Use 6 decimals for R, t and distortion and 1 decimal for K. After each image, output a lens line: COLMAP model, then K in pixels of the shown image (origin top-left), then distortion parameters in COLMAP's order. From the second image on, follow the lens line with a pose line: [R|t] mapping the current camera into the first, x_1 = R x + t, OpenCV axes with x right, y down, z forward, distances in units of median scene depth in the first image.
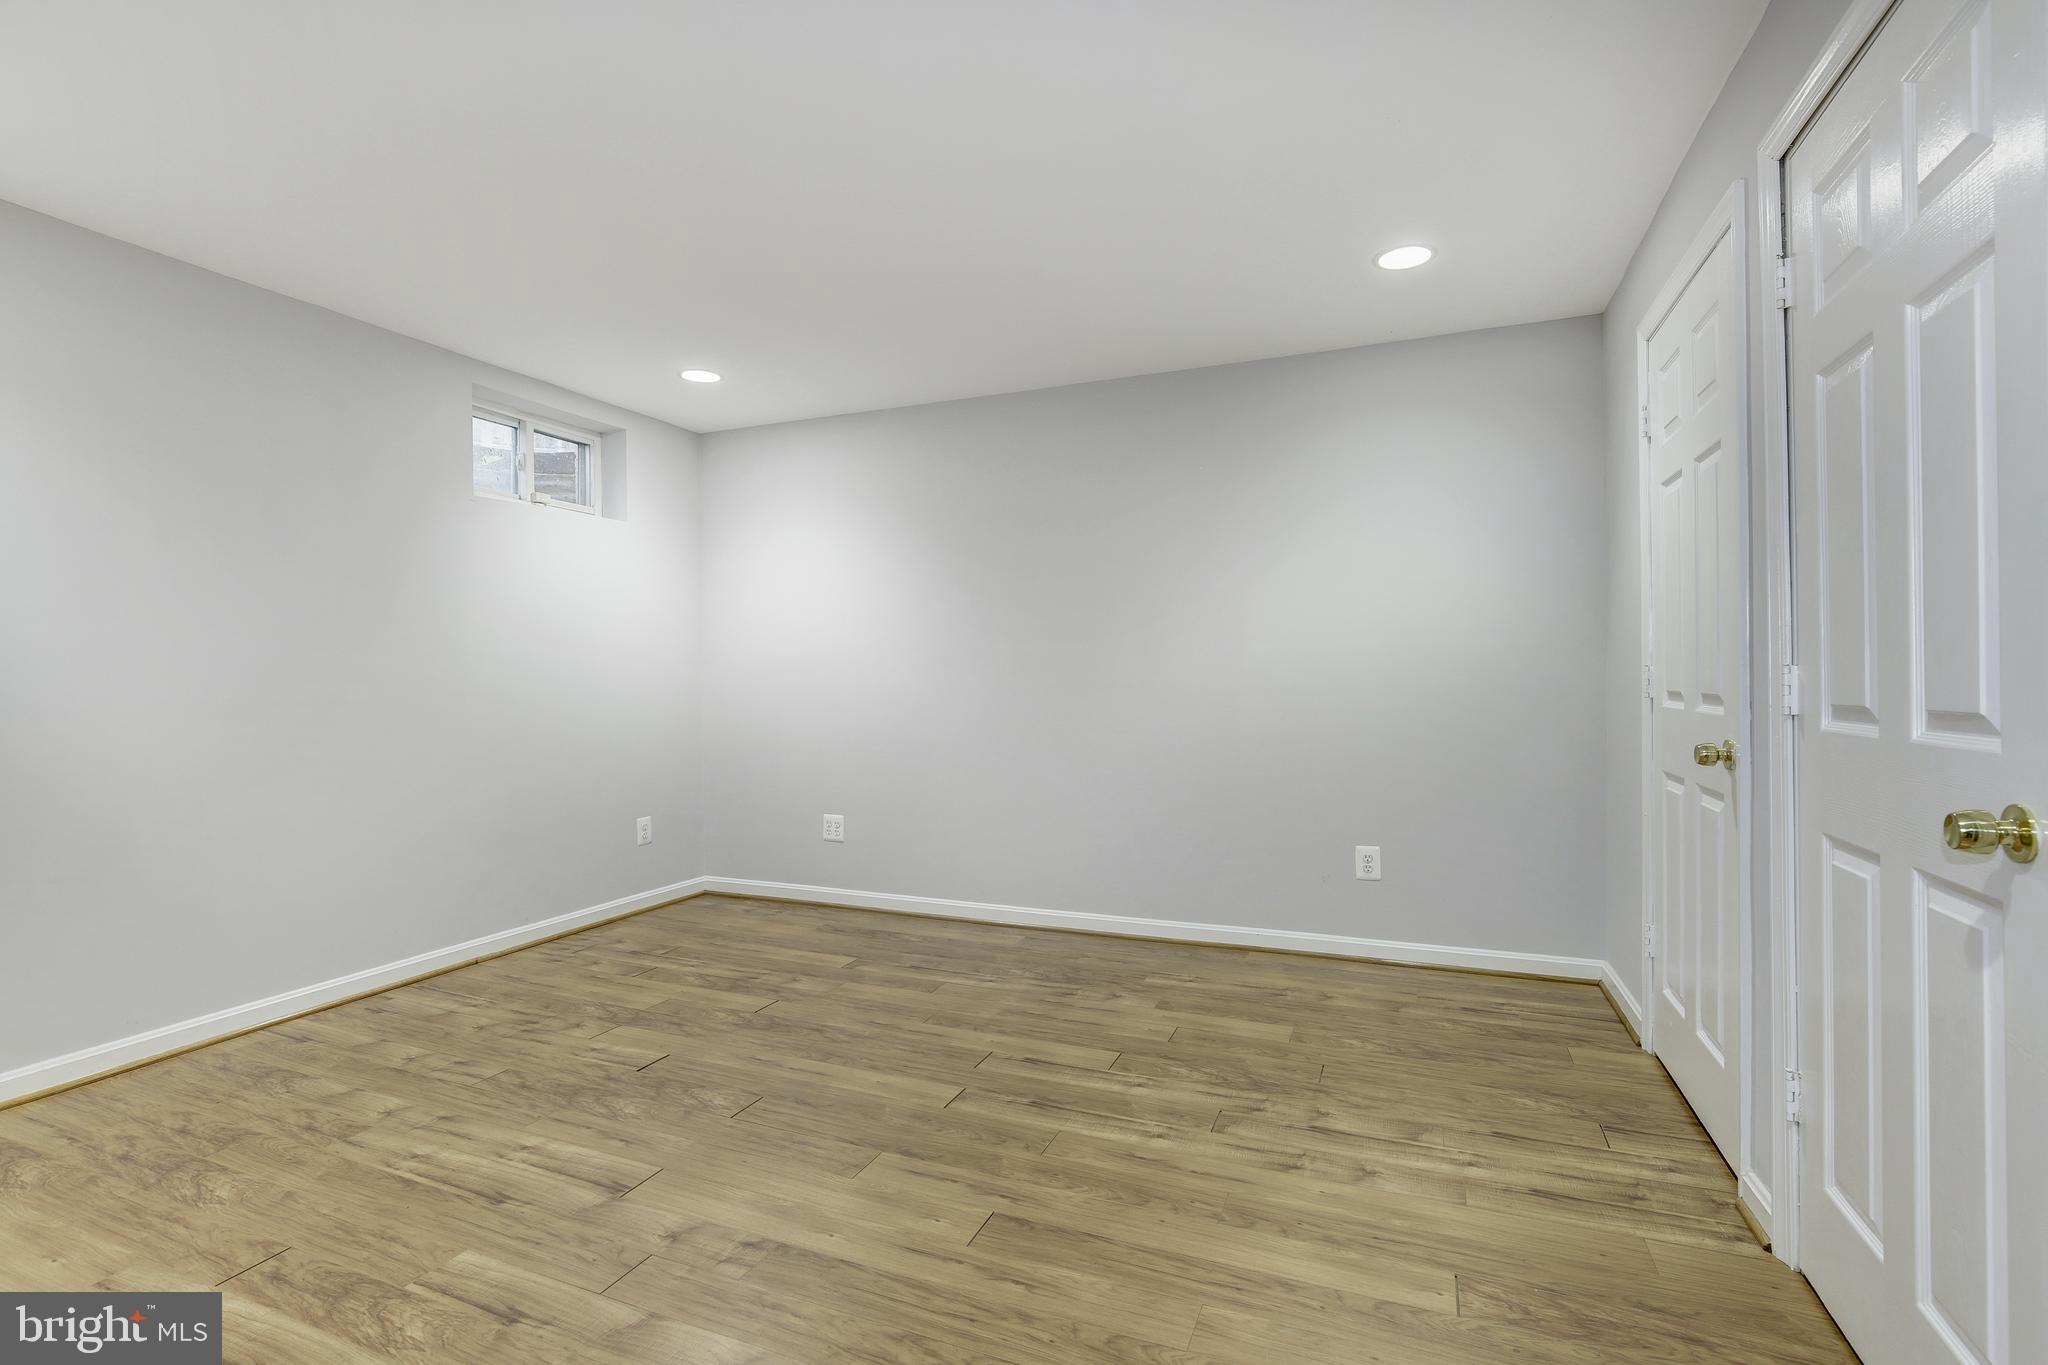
lens RADIAL K [[942.2, 0, 1027.6], [0, 942.2, 683.4], [0, 0, 1]] dist [-0.019842, 0.005262]
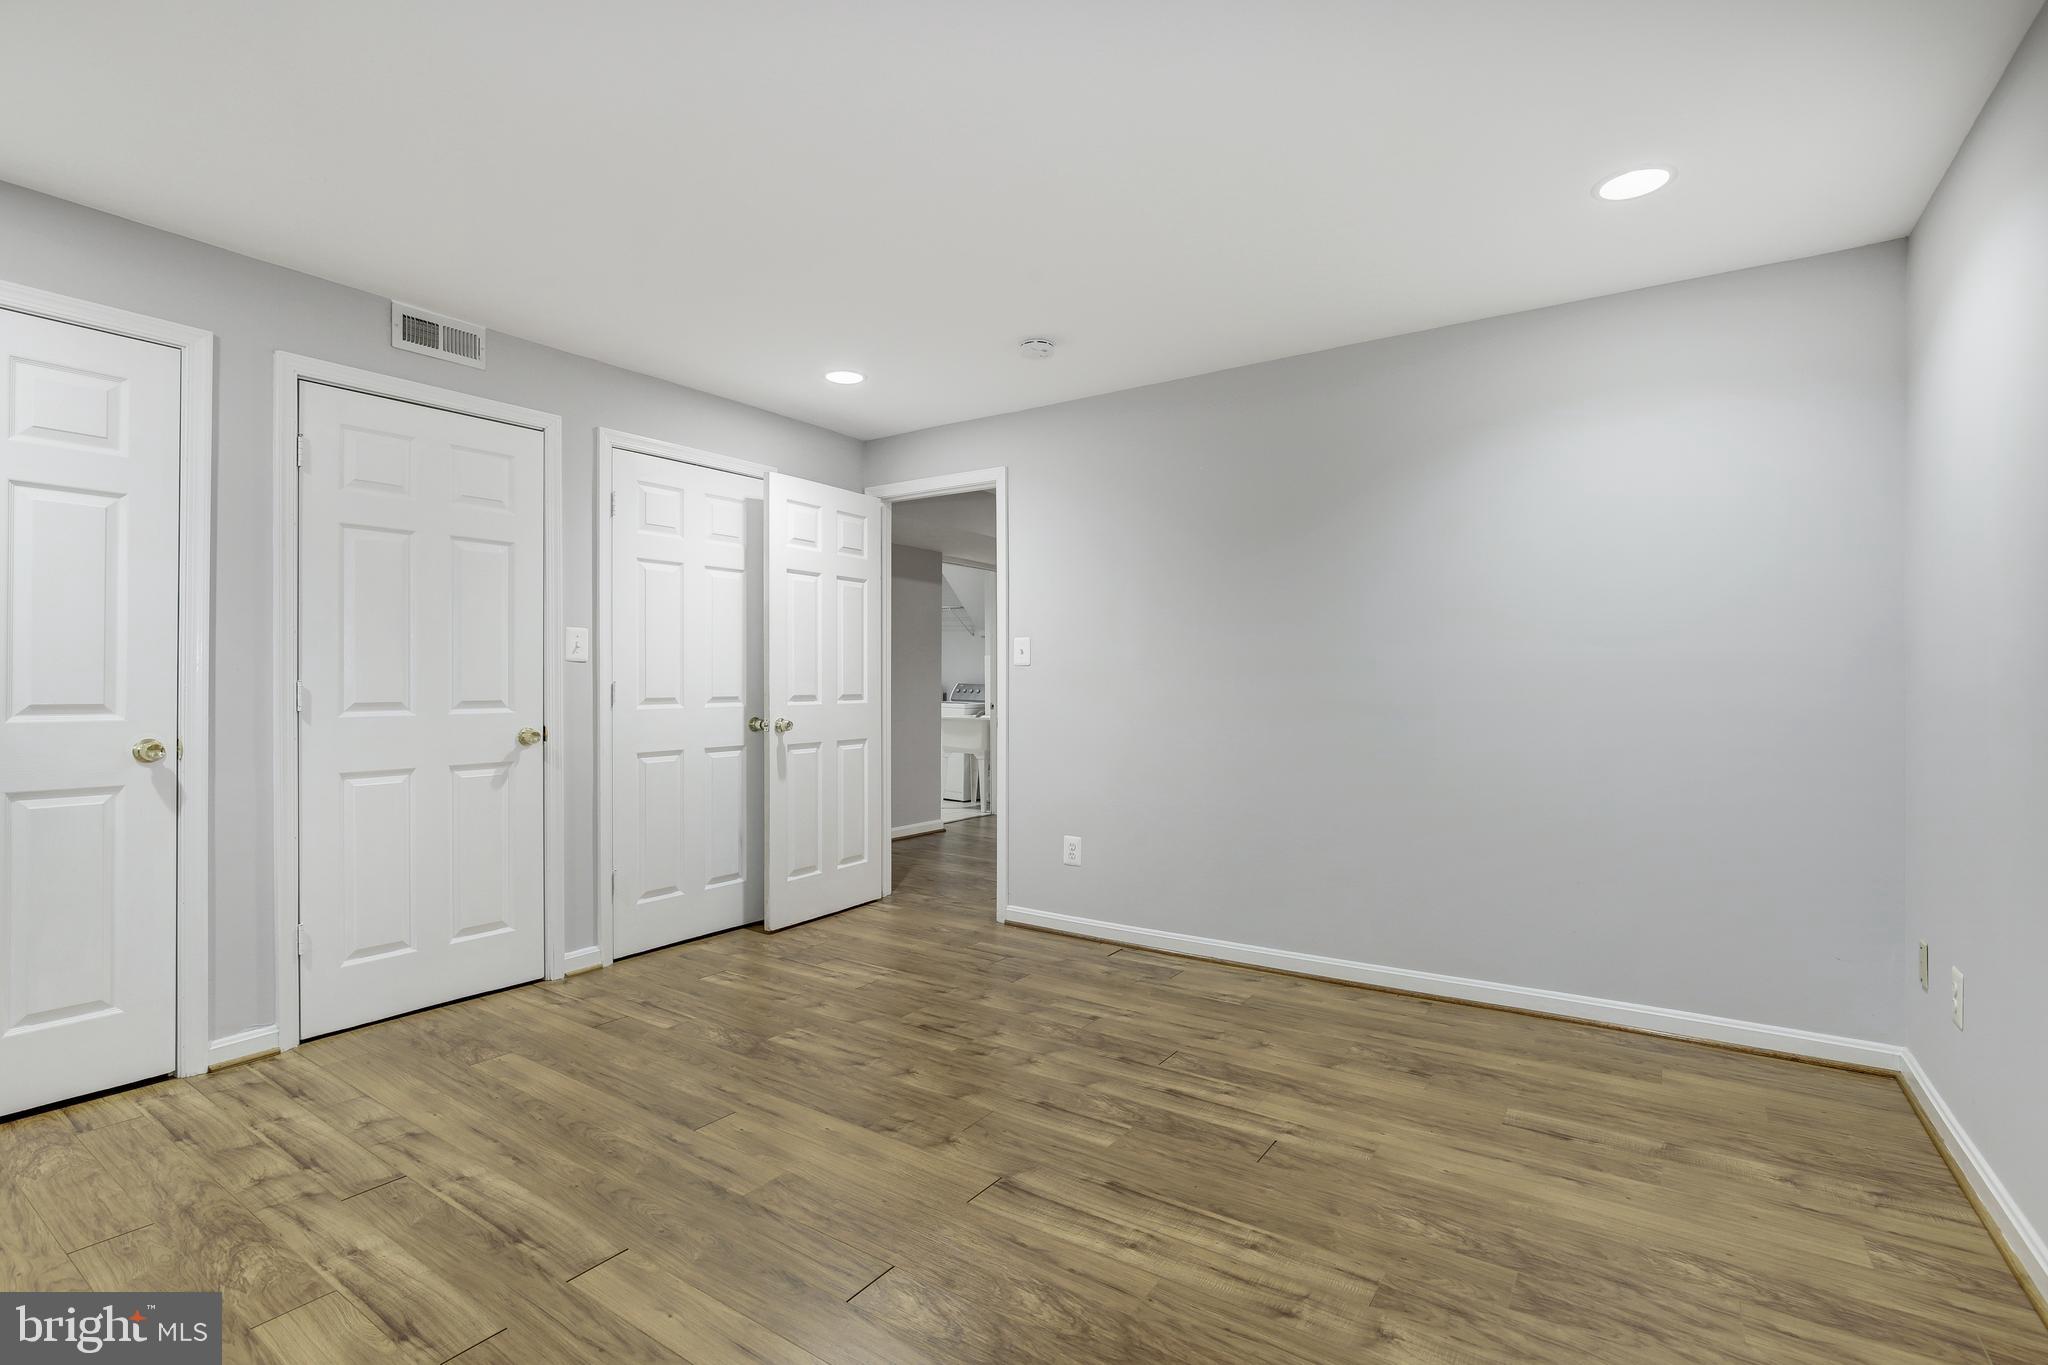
lens RADIAL K [[942.2, 0, 1023.7], [0, 942.2, 684.6], [0, 0, 1]] dist [-0.019842, 0.005262]
pose [[-0.977848, 0.005431, 0.209246, -0.567315], [0.006476, 0.999970, 0.004307, -0.008840], [-0.209216, 0.005567, -0.977854, 1.677678]]
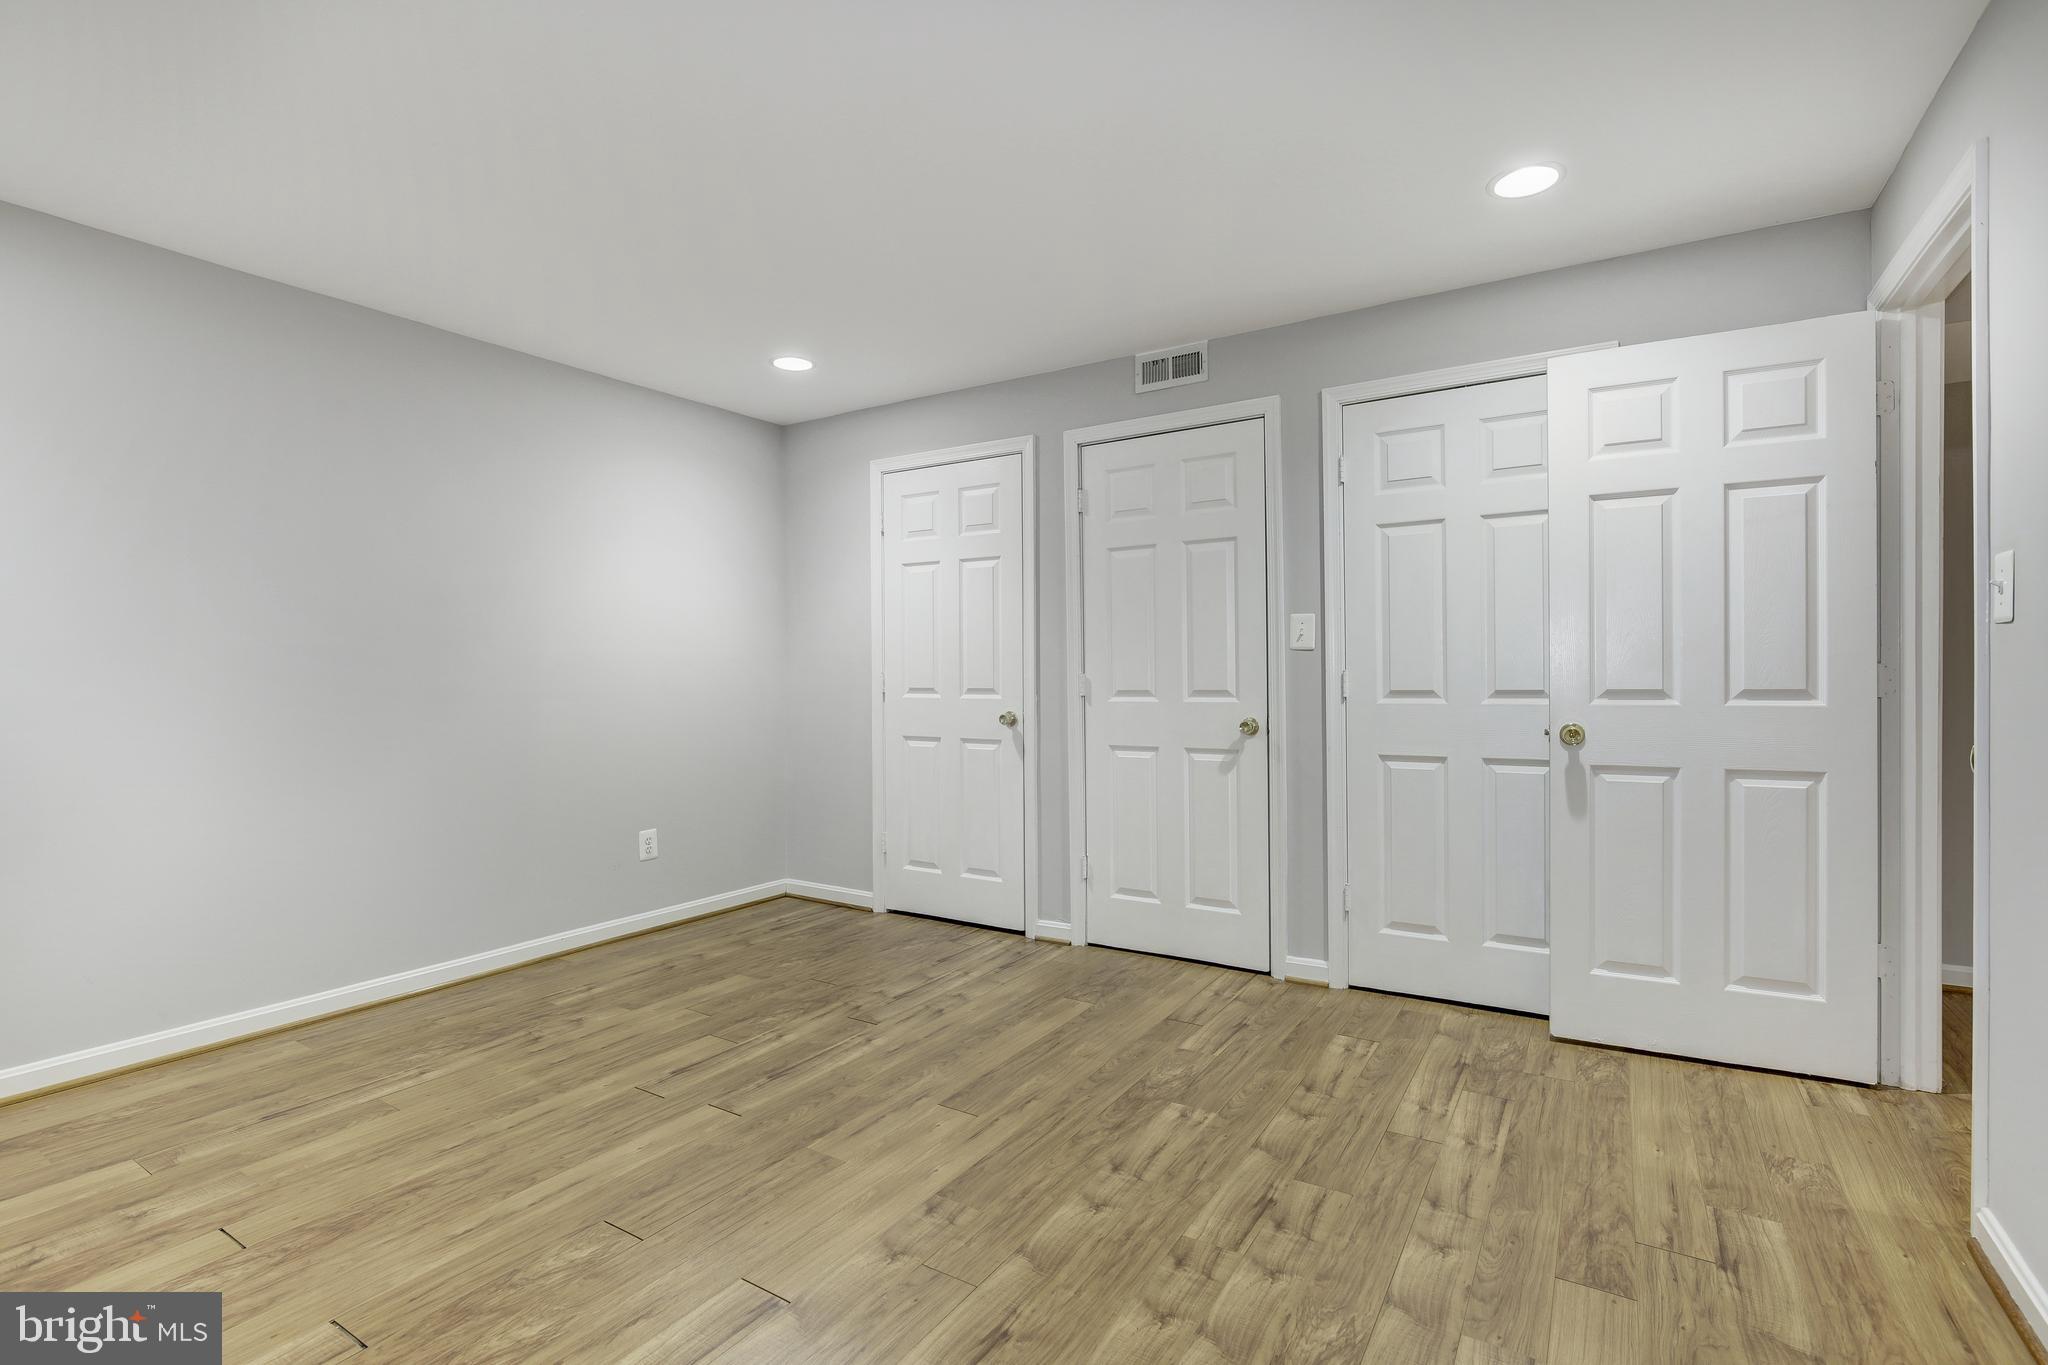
lens RADIAL K [[942.2, 0, 1027.9], [0, 942.2, 683.7], [0, 0, 1]] dist [-0.019842, 0.005262]
pose [[0.167295, -0.003219, 0.985902, -1.008270], [0.009862, 0.999950, 0.001591, 0.000384], [-0.985857, 0.009457, 0.167319, 0.535939]]
